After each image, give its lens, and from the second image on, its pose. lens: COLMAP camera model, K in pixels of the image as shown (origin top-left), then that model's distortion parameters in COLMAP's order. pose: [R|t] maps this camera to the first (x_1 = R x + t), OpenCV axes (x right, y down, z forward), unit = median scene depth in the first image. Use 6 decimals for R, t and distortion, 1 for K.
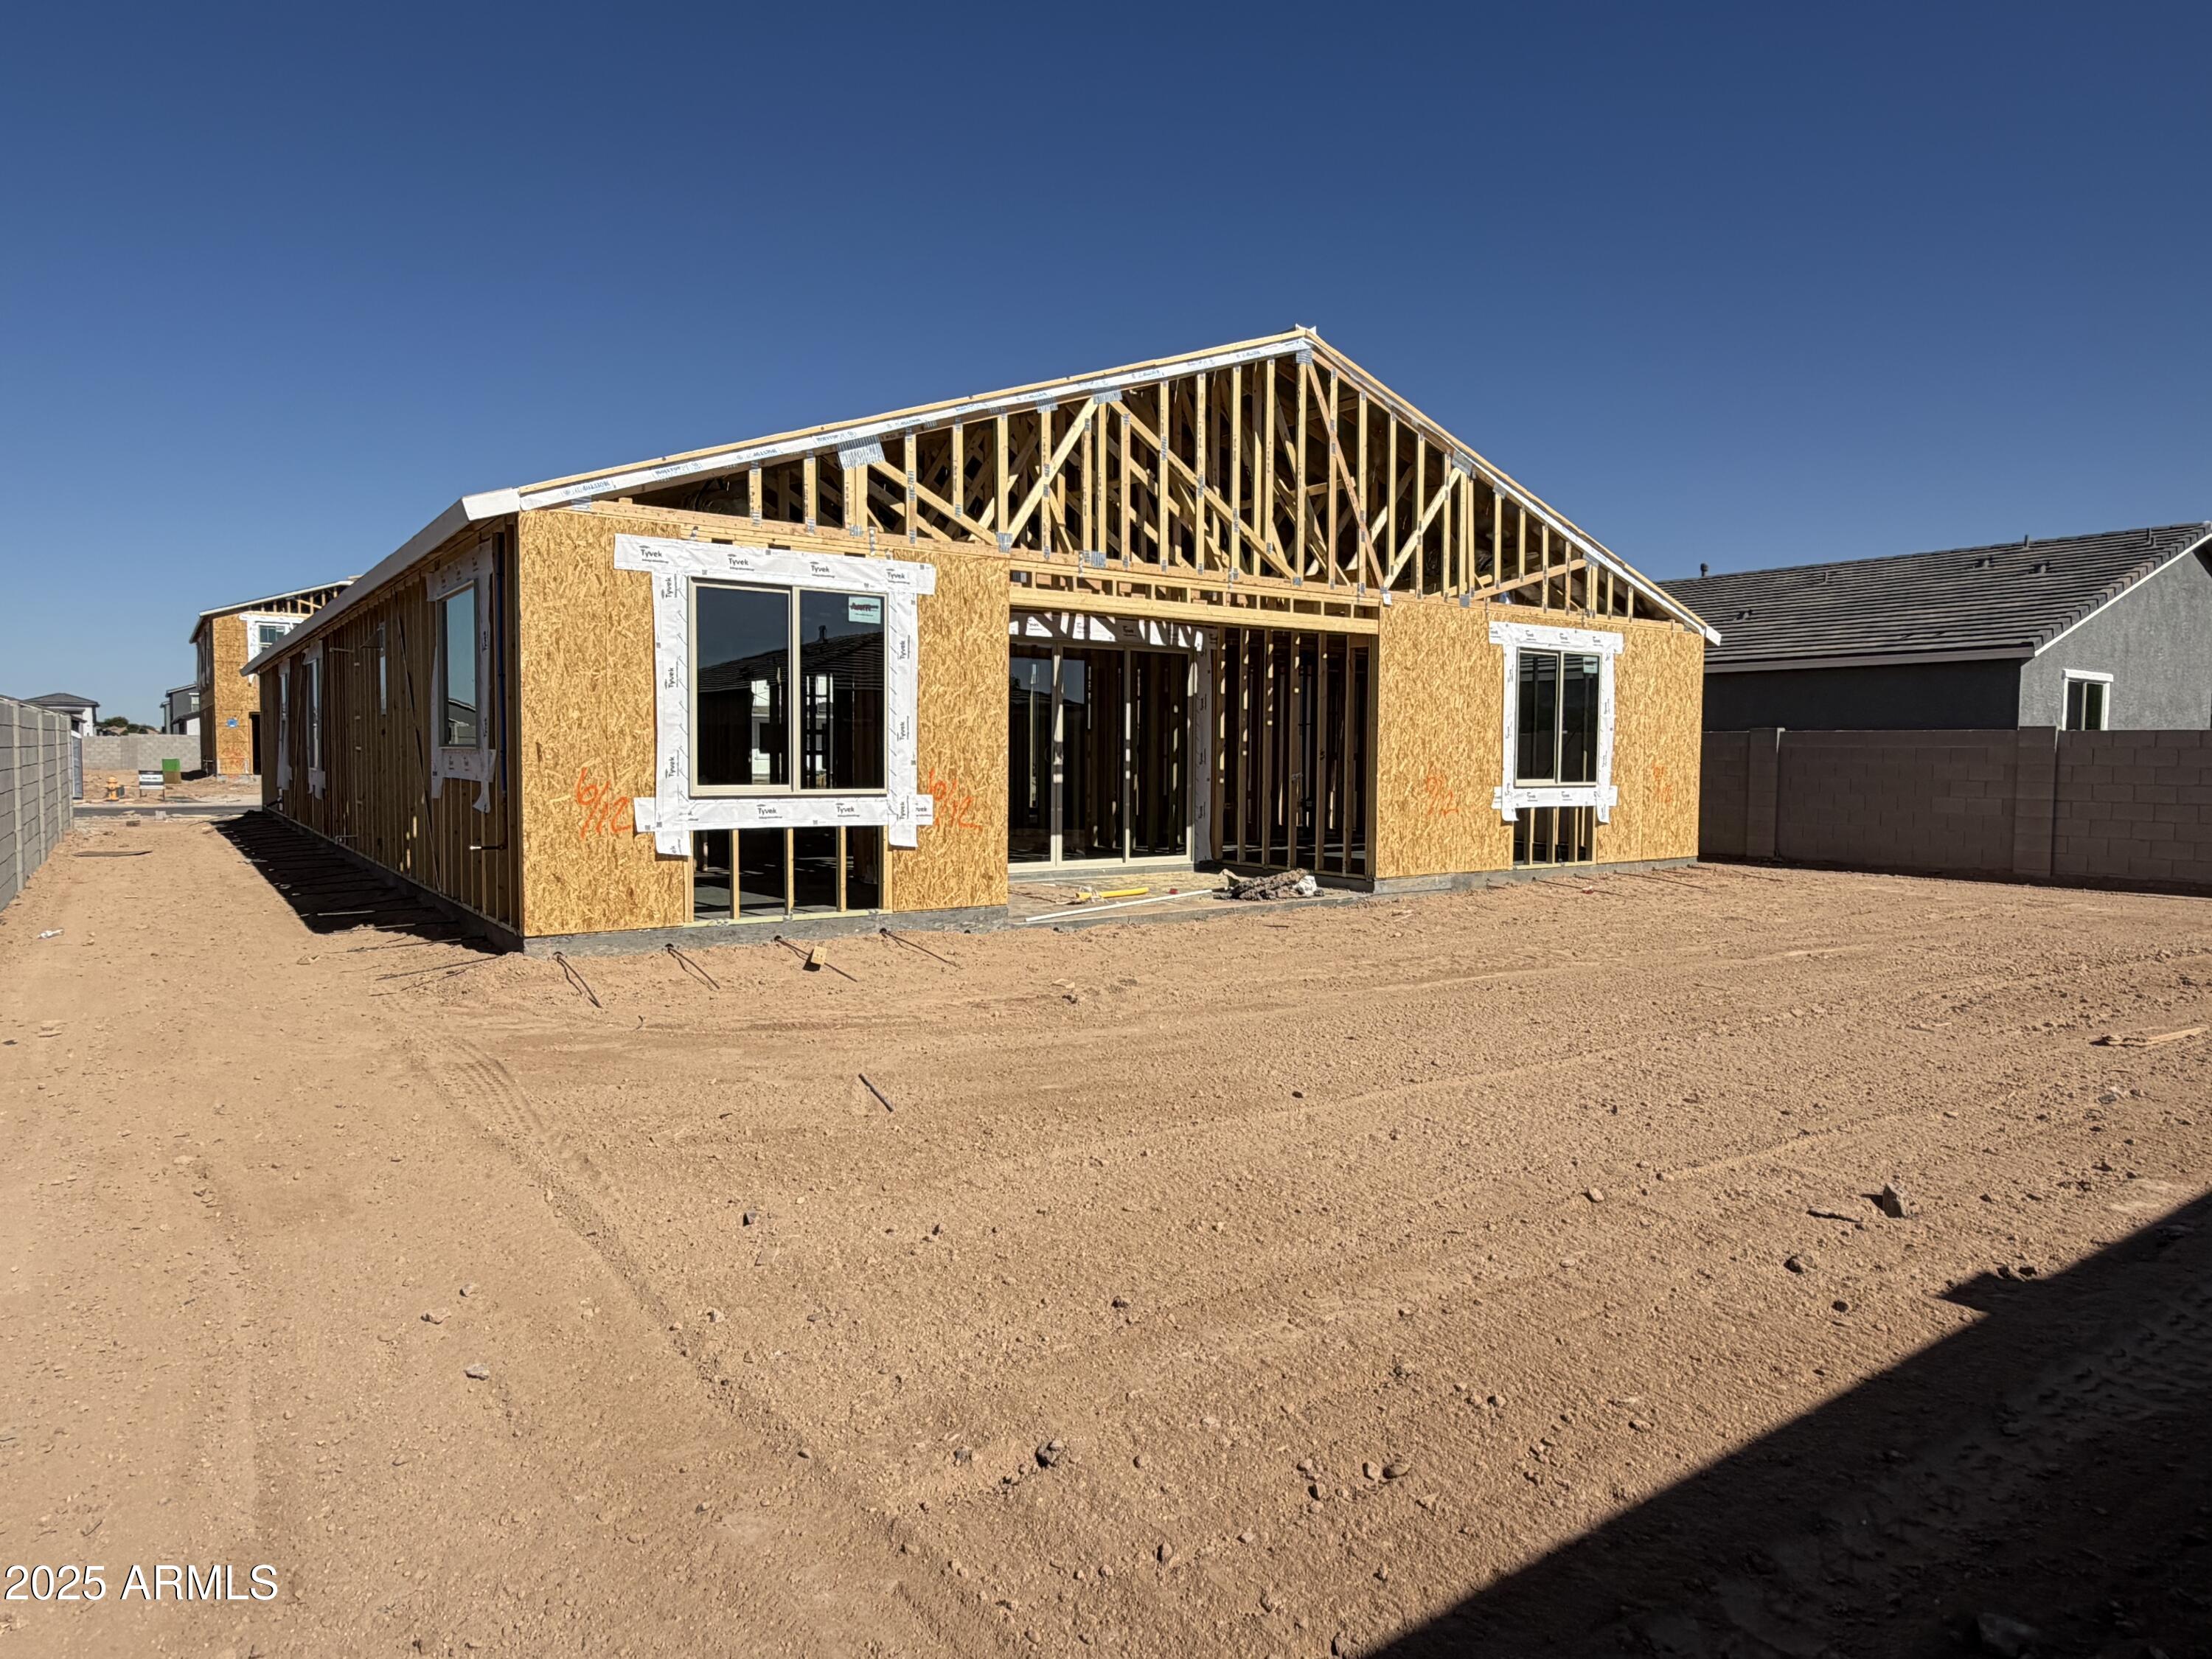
lens RADIAL K [[1312.6, 0, 1106.0], [0, 1312.6, 829.5], [0, 0, 1]] dist [-0.012322, 0.001240]
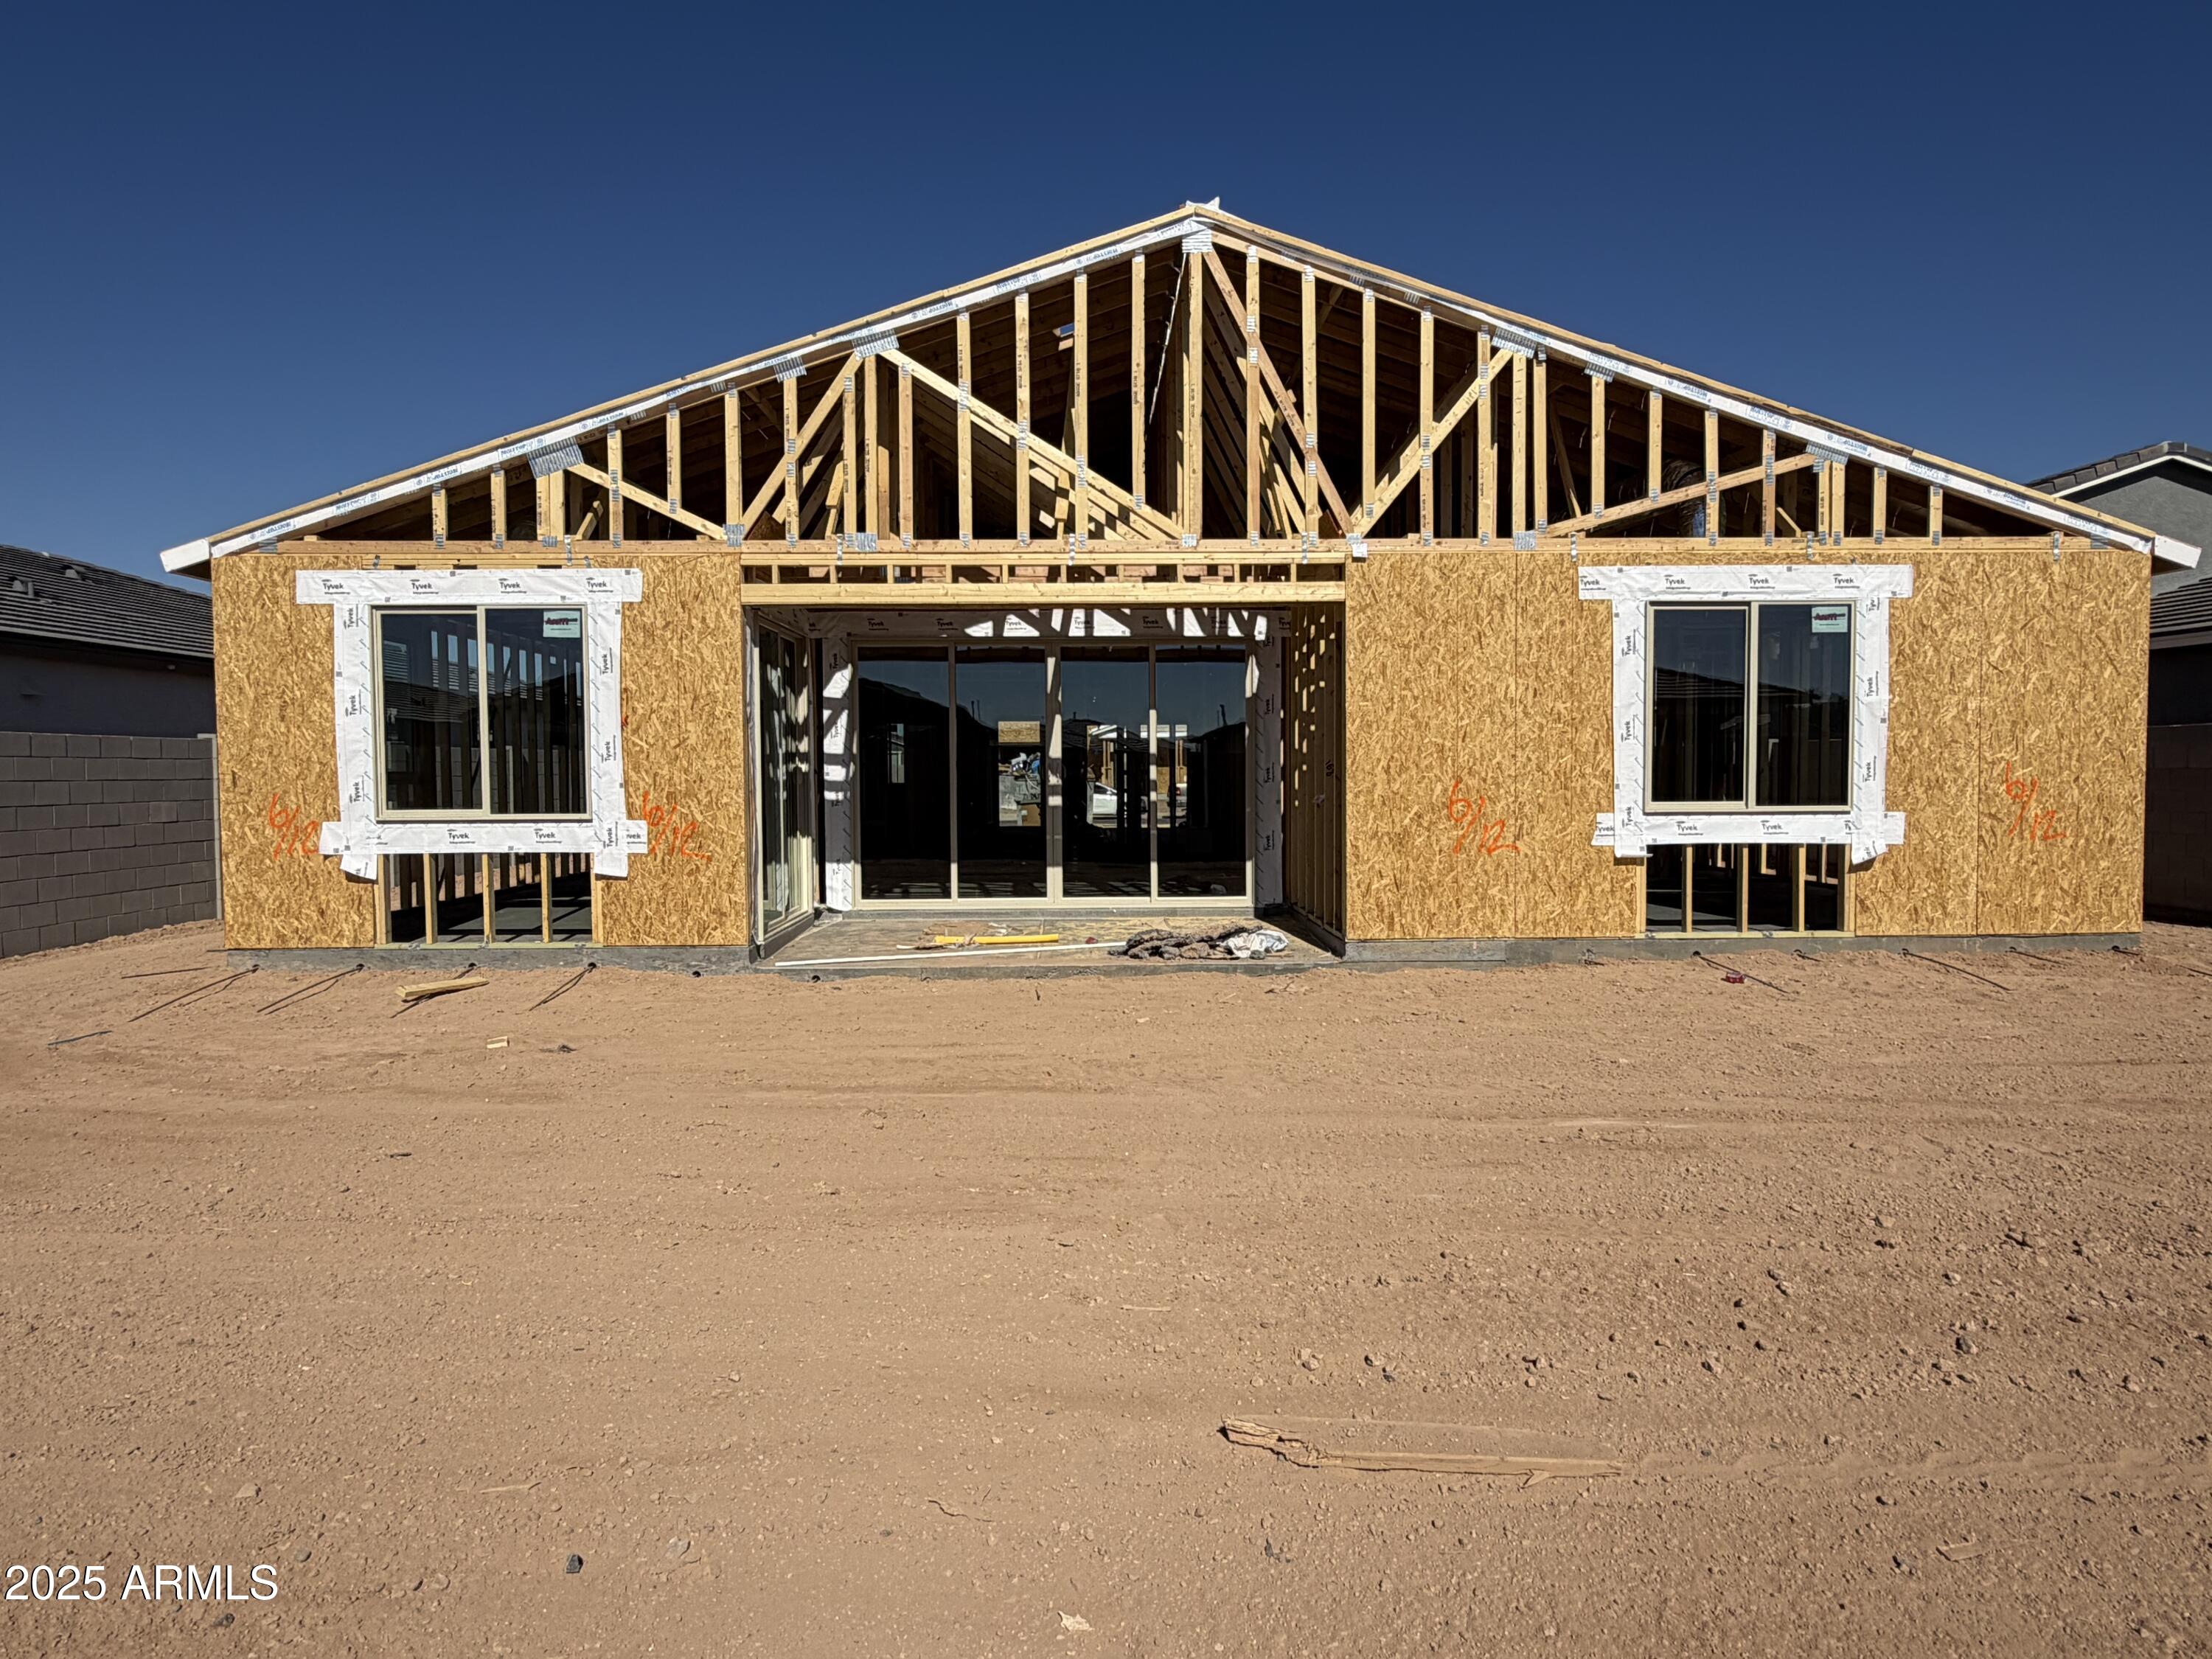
lens RADIAL K [[1312.6, 0, 1106.0], [0, 1312.6, 829.5], [0, 0, 1]] dist [-0.012322, 0.001240]
pose [[0.828552, 0.011580, -0.559793, 0.582048], [-0.019716, 0.999769, -0.008501, -0.016847], [0.559565, 0.018081, 0.828589, 0.383601]]
